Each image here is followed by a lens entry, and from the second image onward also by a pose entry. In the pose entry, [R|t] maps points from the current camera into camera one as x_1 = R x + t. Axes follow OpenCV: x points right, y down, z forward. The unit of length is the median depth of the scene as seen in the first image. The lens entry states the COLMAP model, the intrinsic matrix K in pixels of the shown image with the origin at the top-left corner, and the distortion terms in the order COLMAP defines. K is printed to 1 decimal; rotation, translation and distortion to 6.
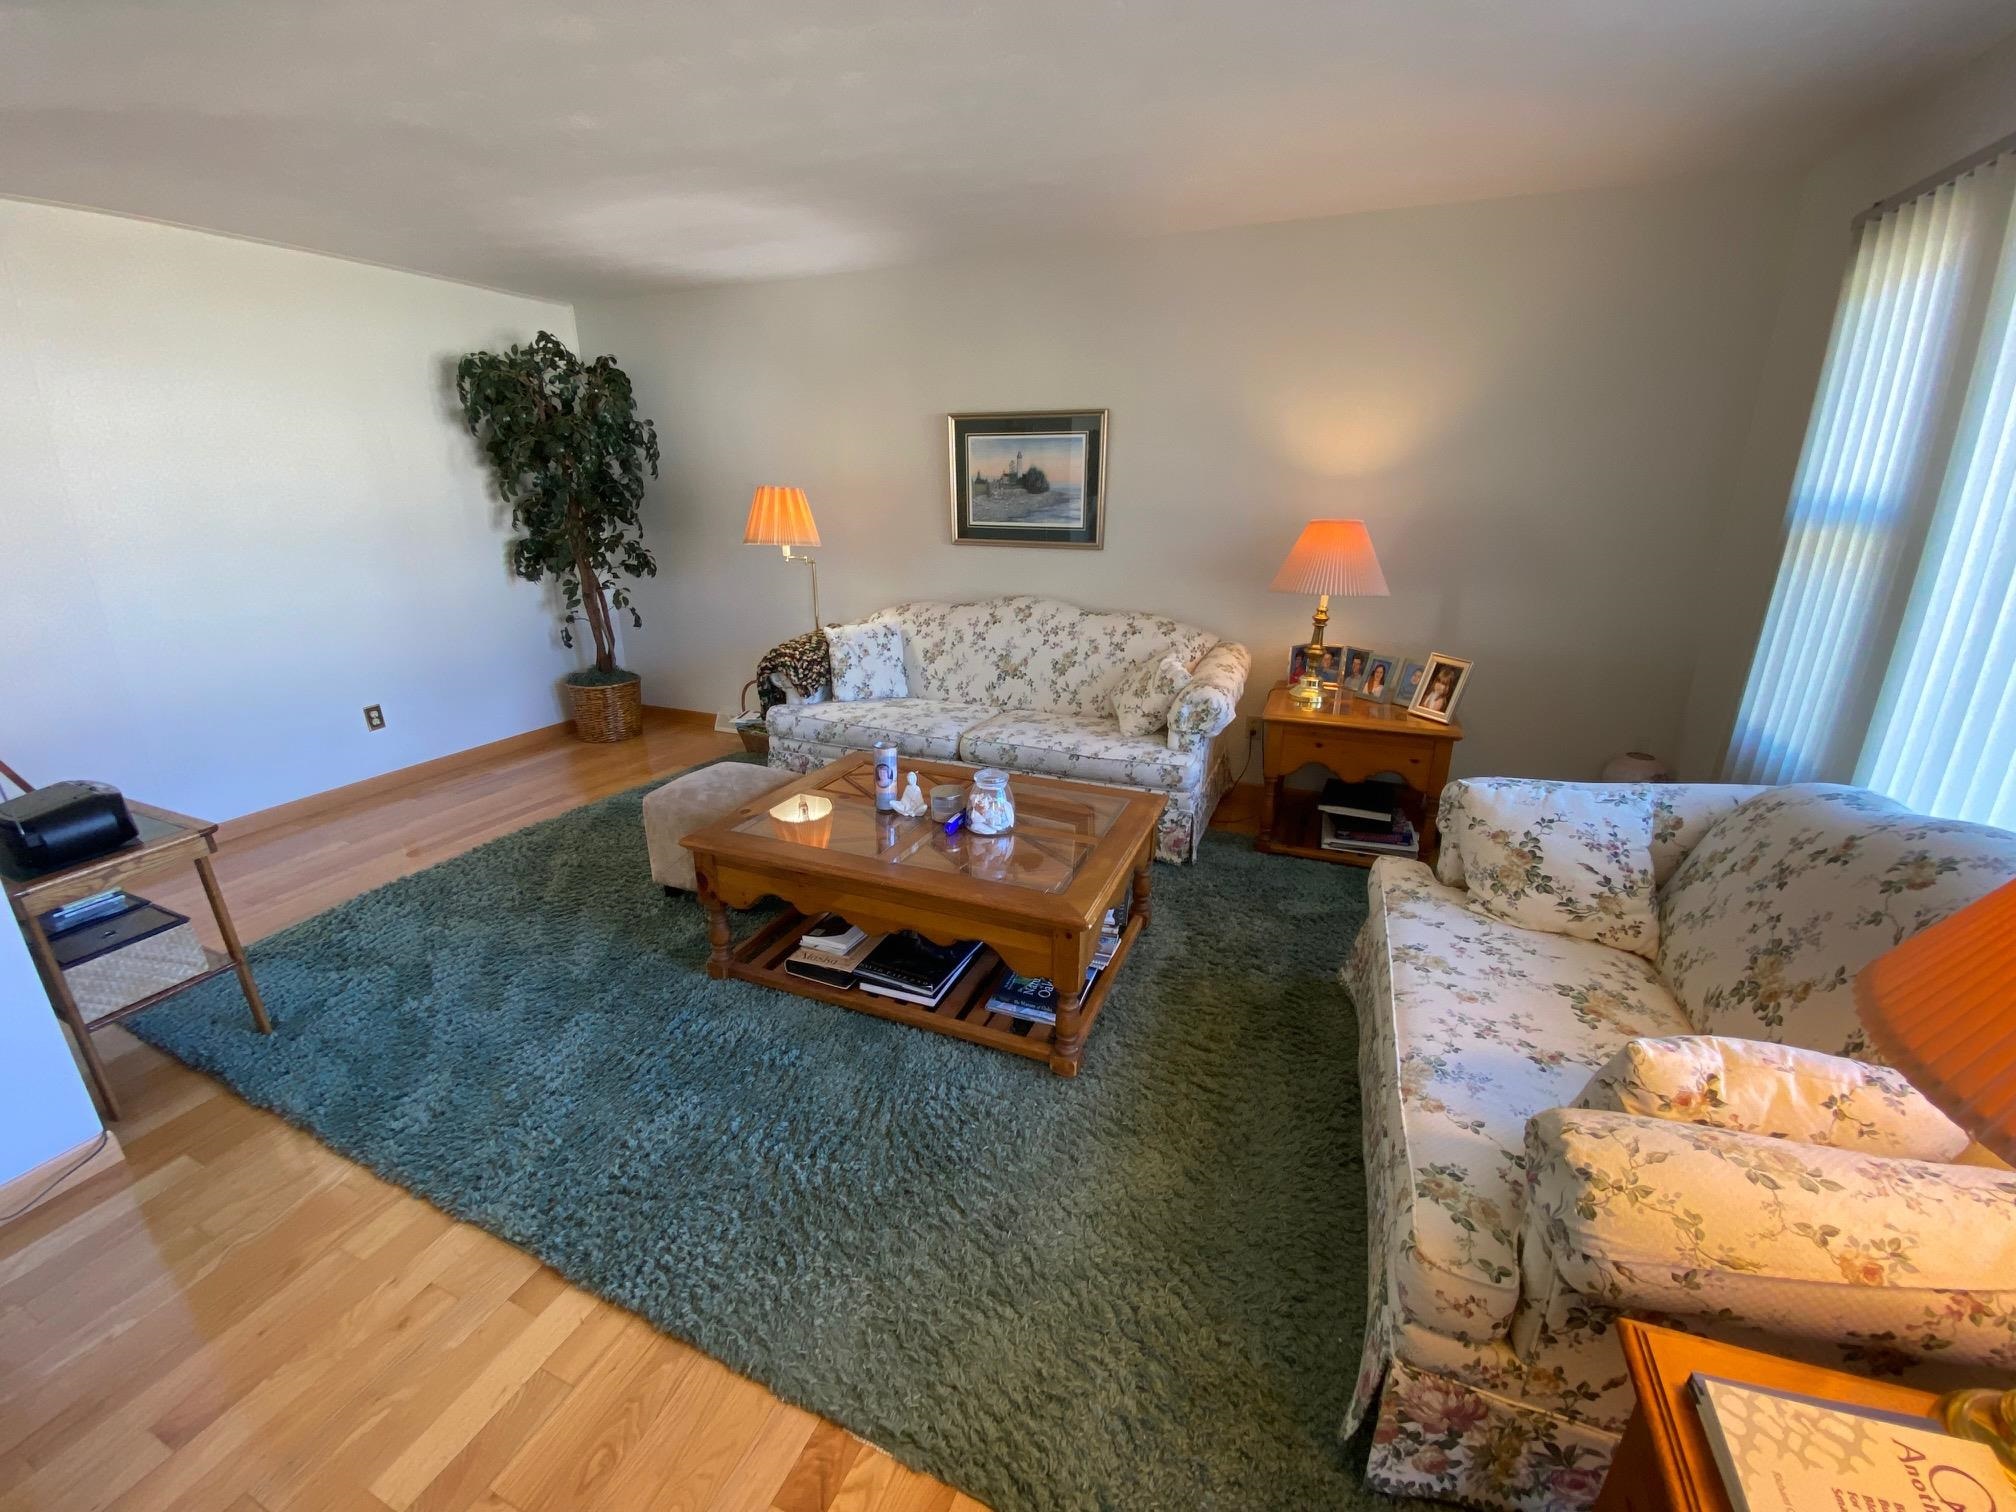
lens RADIAL K [[820.3, 0, 991.7], [0, 820.3, 754.7], [0, 0, 1]] dist [0.079407, -0.024837]
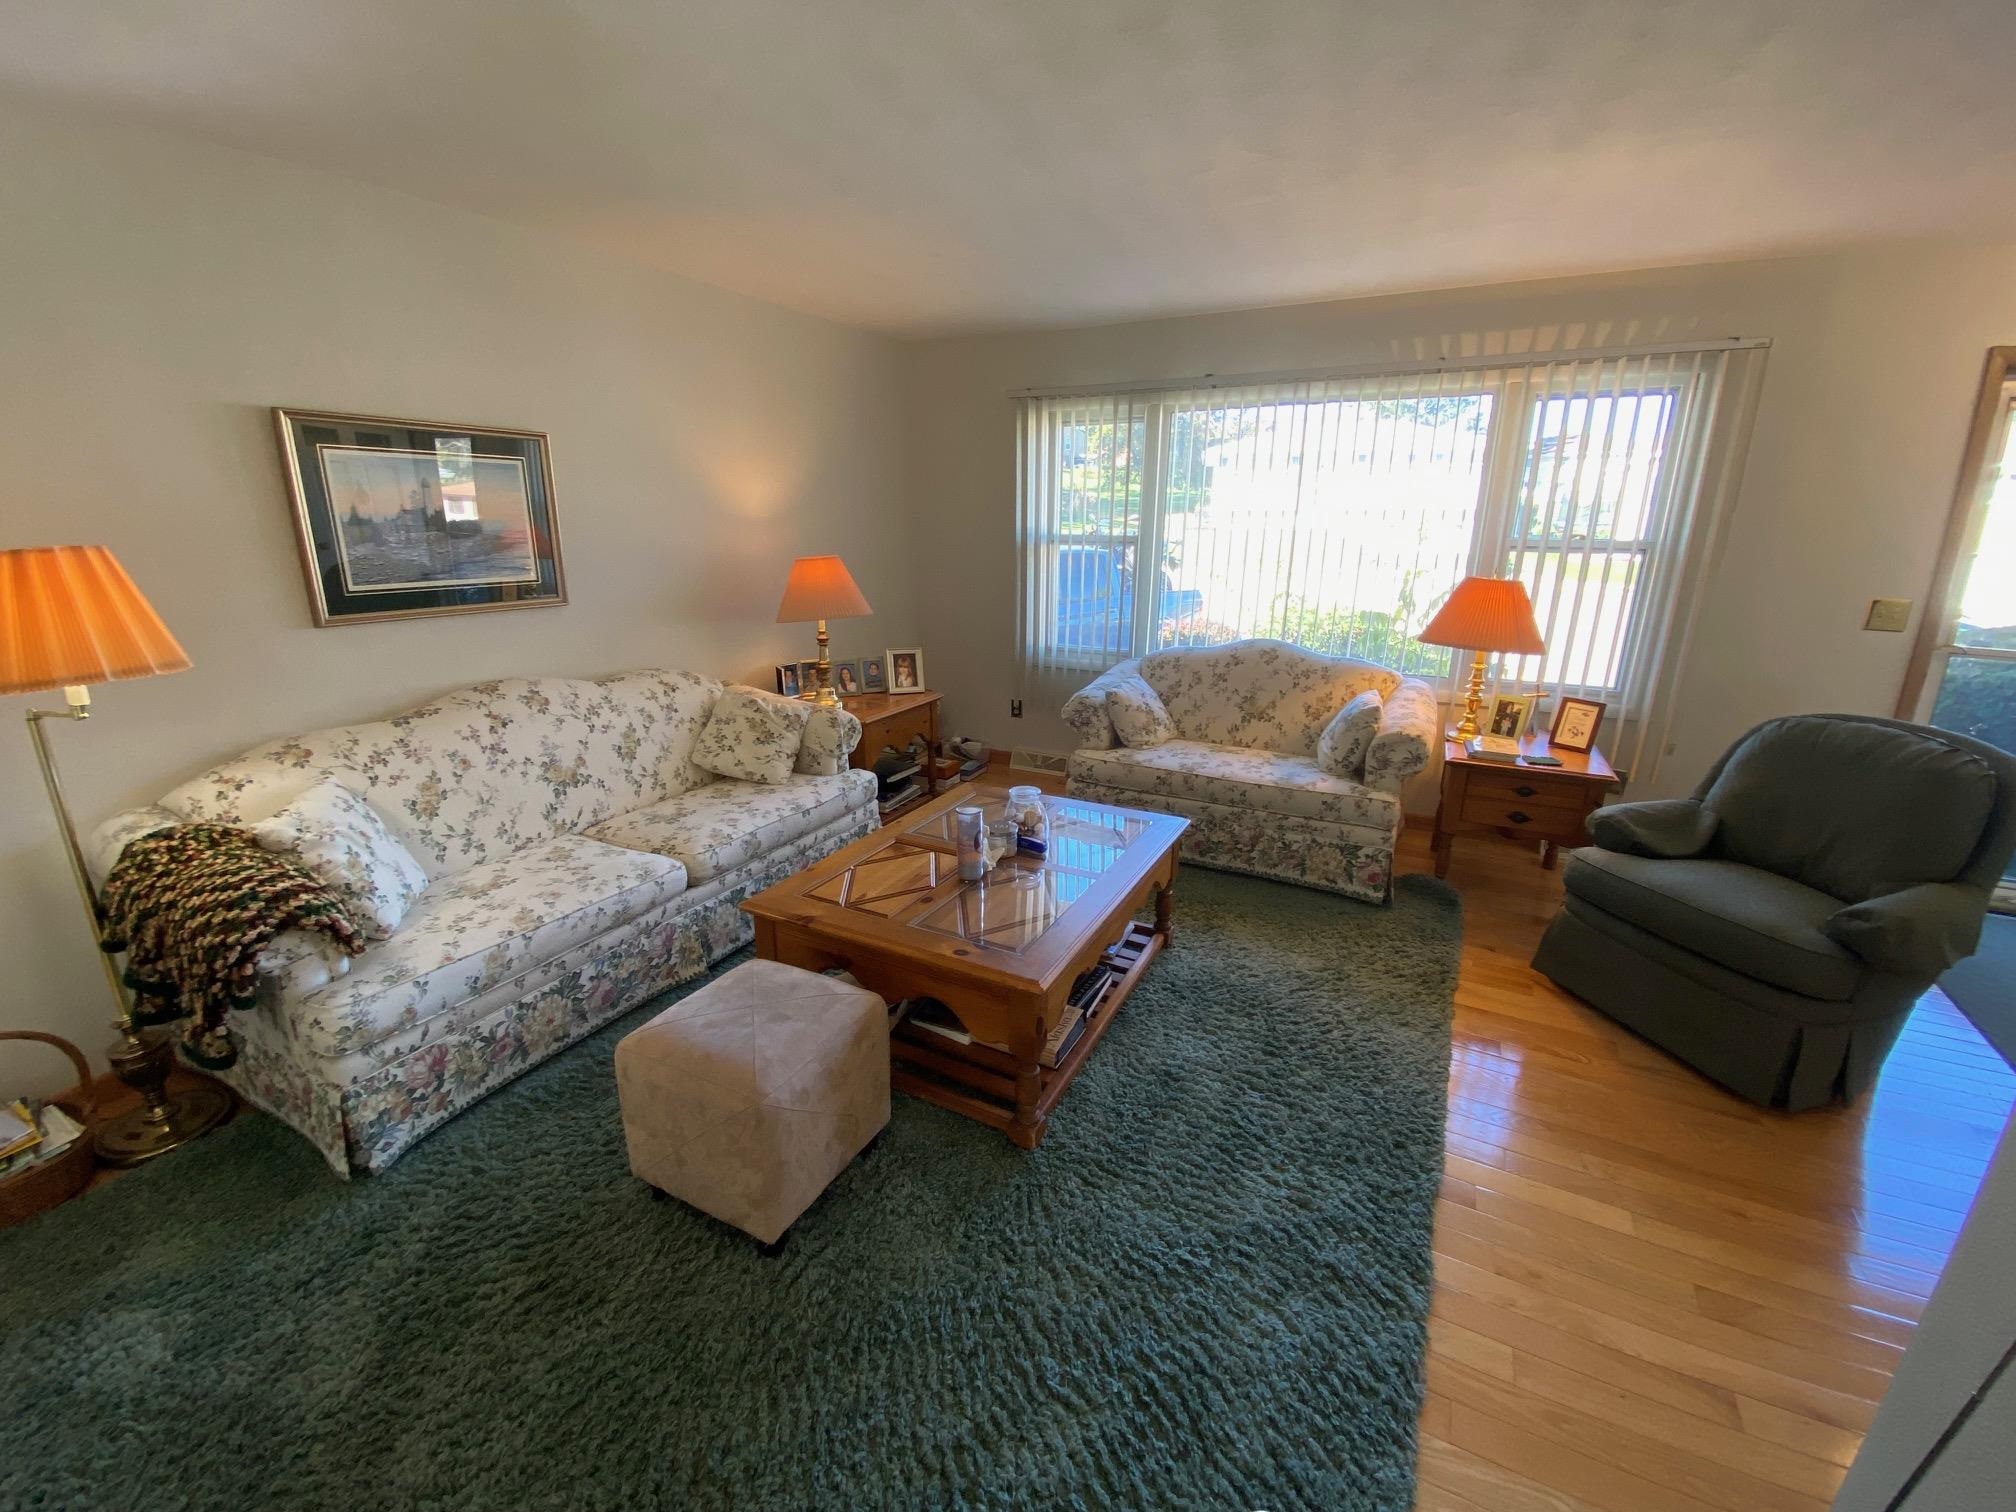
lens RADIAL K [[820.0, 0, 1001.9], [0, 820.0, 748.3], [0, 0, 1]] dist [0.029068, -0.024779]
pose [[0.080933, -0.264923, 0.960867, -0.630484], [0.310547, 0.922746, 0.228255, -0.173495], [-0.947106, 0.279921, 0.156952, 0.518888]]
